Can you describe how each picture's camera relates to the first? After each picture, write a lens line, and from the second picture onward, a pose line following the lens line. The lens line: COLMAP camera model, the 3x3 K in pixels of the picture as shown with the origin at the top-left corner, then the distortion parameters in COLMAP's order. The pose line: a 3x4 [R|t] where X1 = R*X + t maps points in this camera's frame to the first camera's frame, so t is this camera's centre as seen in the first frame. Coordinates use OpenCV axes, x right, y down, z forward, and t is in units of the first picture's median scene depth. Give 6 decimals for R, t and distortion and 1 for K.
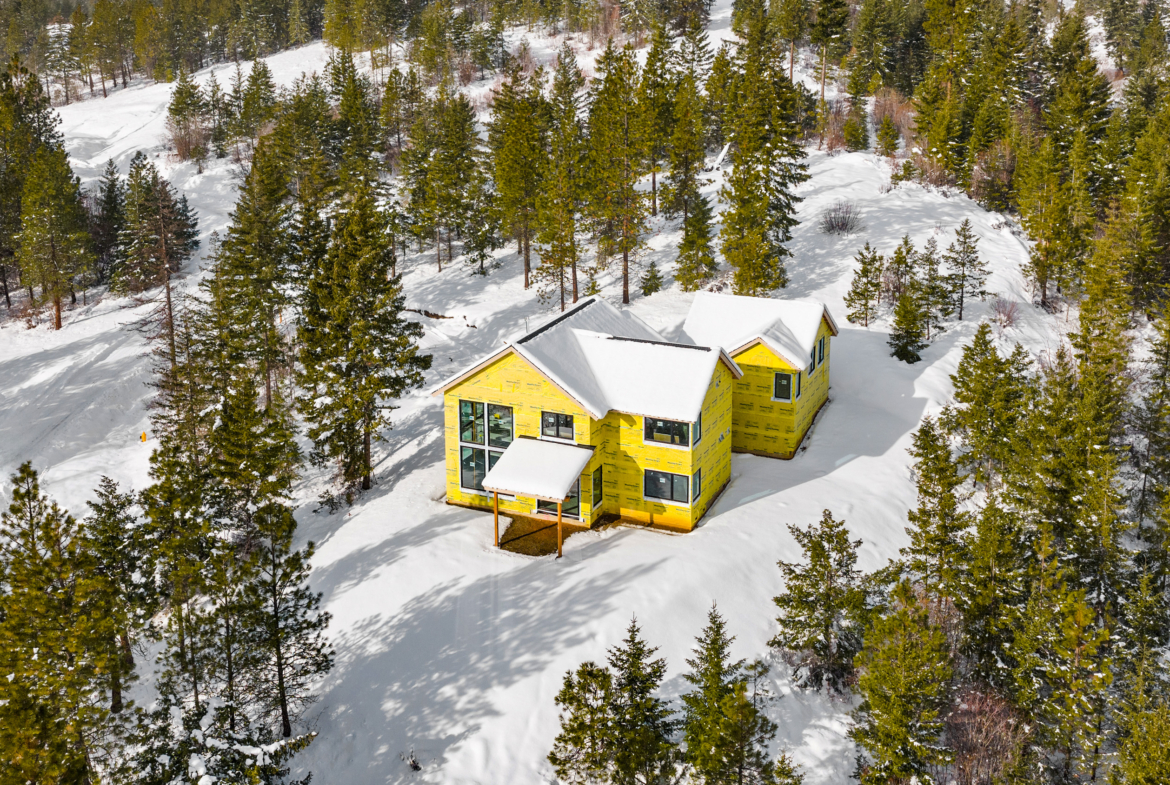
lens RADIAL K [[1663.1, 0, 588.4], [0, 1663.1, 381.9], [0, 0, 1]] dist [0.256735, 0.000000]
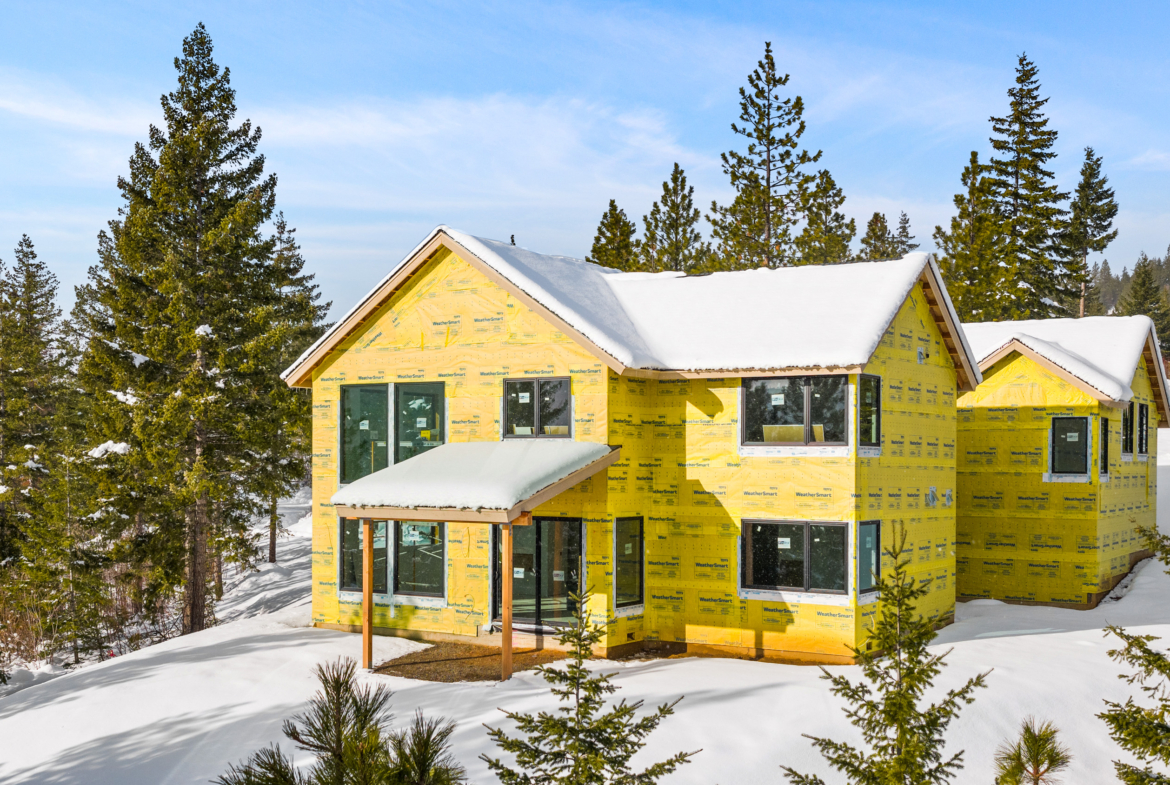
lens RADIAL K [[1663.1, 0, 583.2], [0, 1663.1, 399.9], [0, 0, 1]] dist [0.256735, 0.000000]
pose [[0.991897, 0.012215, -0.126458, 0.041842], [-0.046435, 0.961357, -0.271362, 0.123918], [0.118256, 0.275035, 0.954134, 0.527076]]
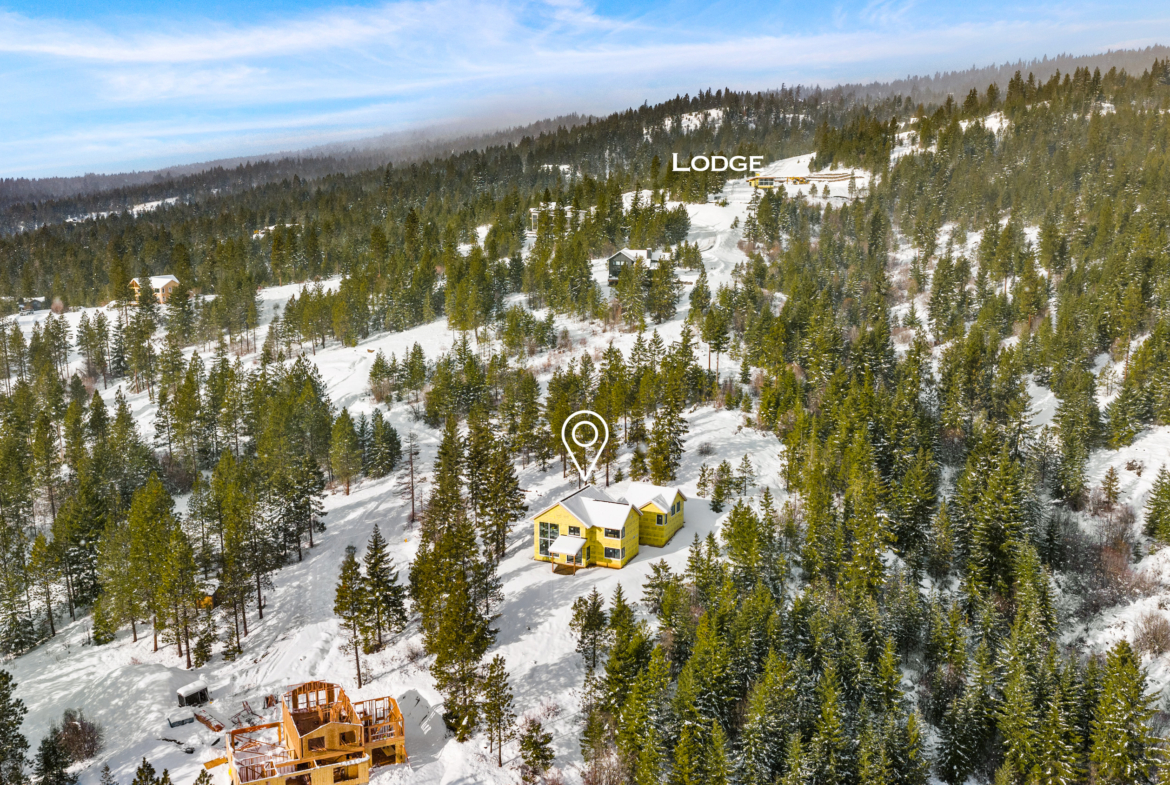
lens RADIAL K [[1663.1, 0, 581.1], [0, 1663.1, 382.5], [0, 0, 1]] dist [0.256735, 0.000000]
pose [[0.999569, 0.009897, -0.027627, 0.061801], [-0.012578, 0.995045, -0.098626, 0.048452], [0.026514, 0.098931, 0.994741, -1.662182]]
